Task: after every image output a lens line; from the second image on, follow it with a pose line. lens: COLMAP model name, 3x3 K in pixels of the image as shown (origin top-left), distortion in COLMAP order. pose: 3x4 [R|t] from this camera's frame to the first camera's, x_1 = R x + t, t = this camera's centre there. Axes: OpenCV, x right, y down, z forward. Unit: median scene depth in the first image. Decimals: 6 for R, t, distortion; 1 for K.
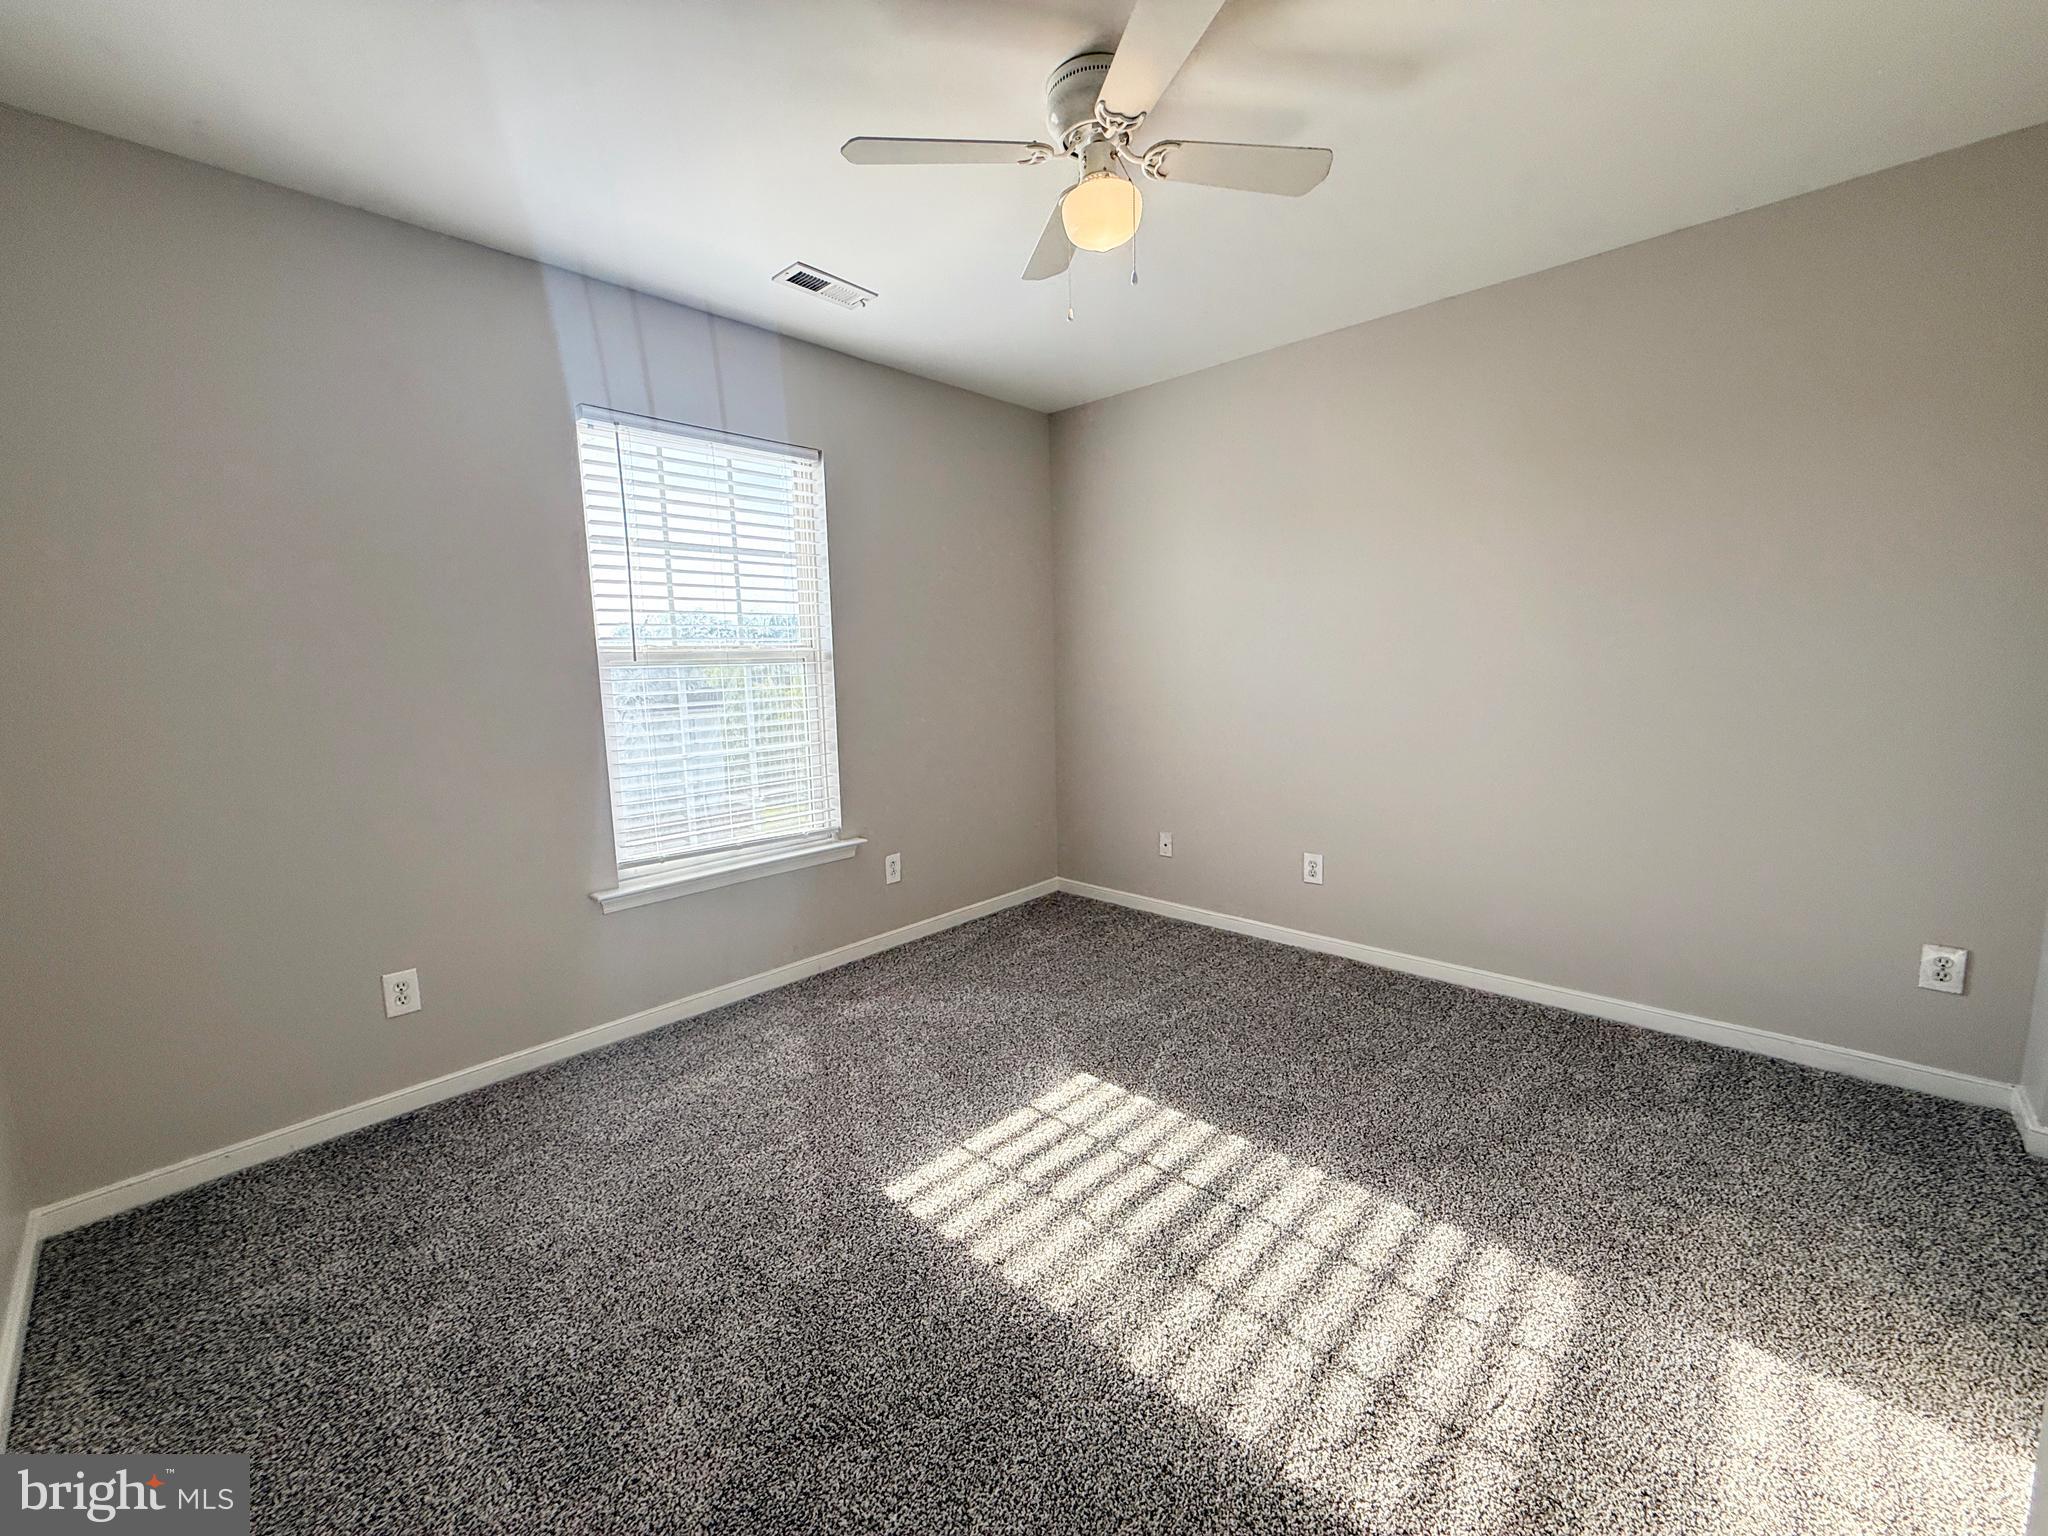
lens RADIAL K [[820.1, 0, 1013.9], [0, 820.1, 751.8], [0, 0, 1]] dist [-0.000957, 0.000534]
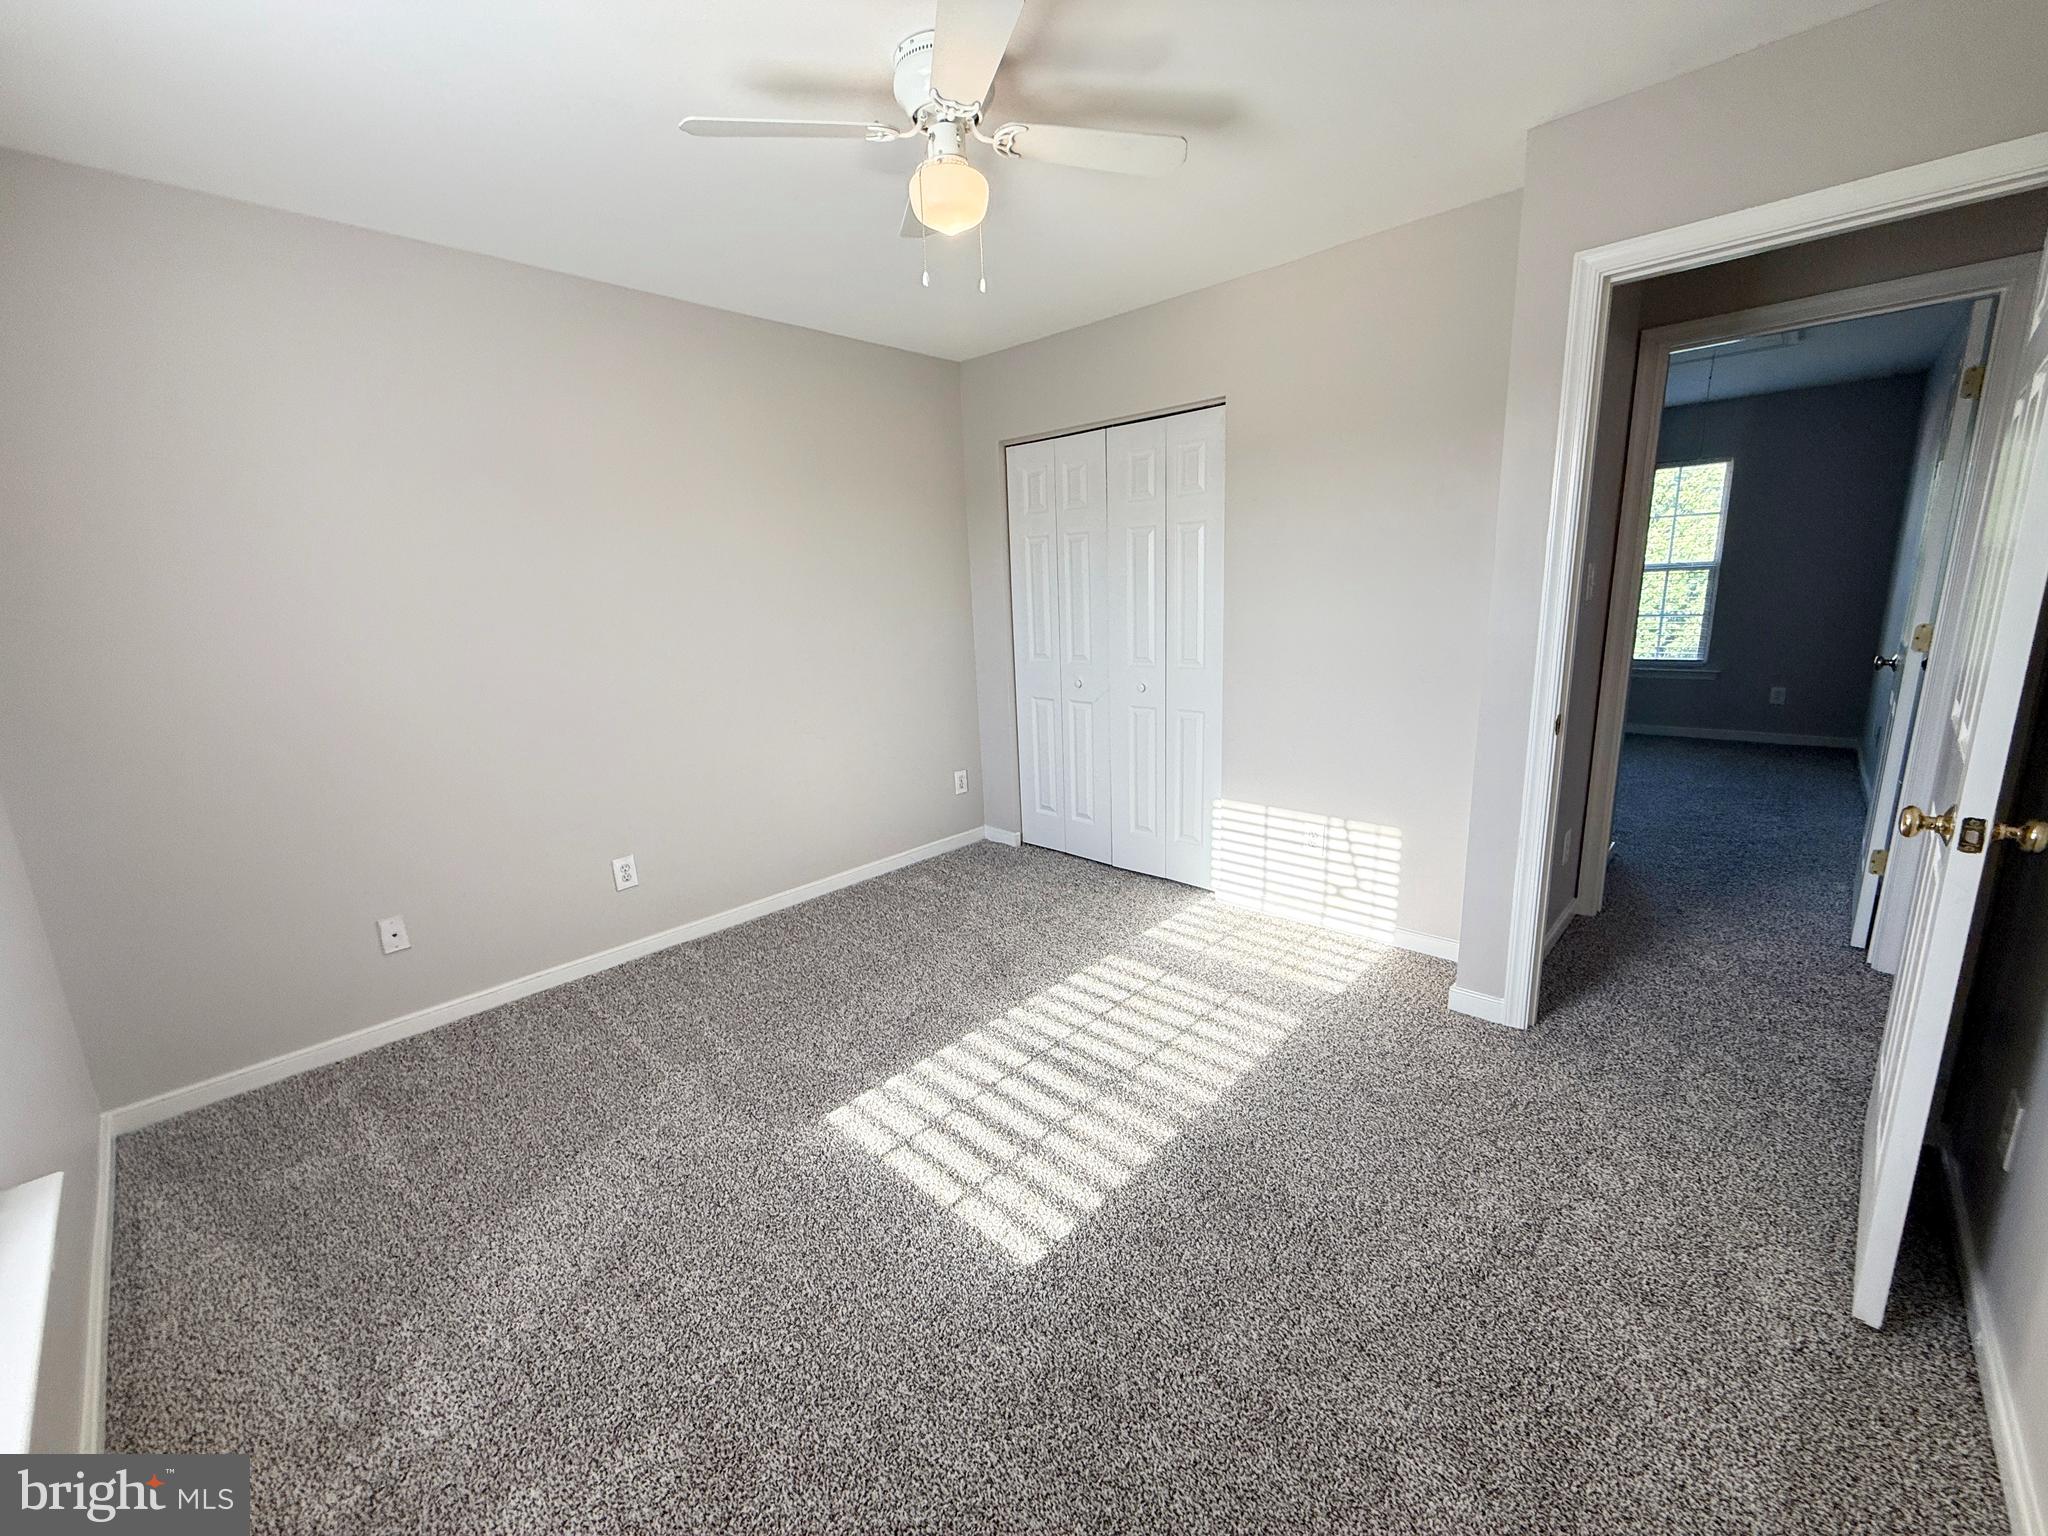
lens RADIAL K [[820.1, 0, 1028.7], [0, 820.1, 763.0], [0, 0, 1]] dist [-0.000957, 0.000534]
pose [[-0.005775, -0.188026, 0.982147, -0.833816], [0.155103, 0.970109, 0.186633, -0.125643], [-0.987881, 0.153412, 0.023561, 0.829101]]
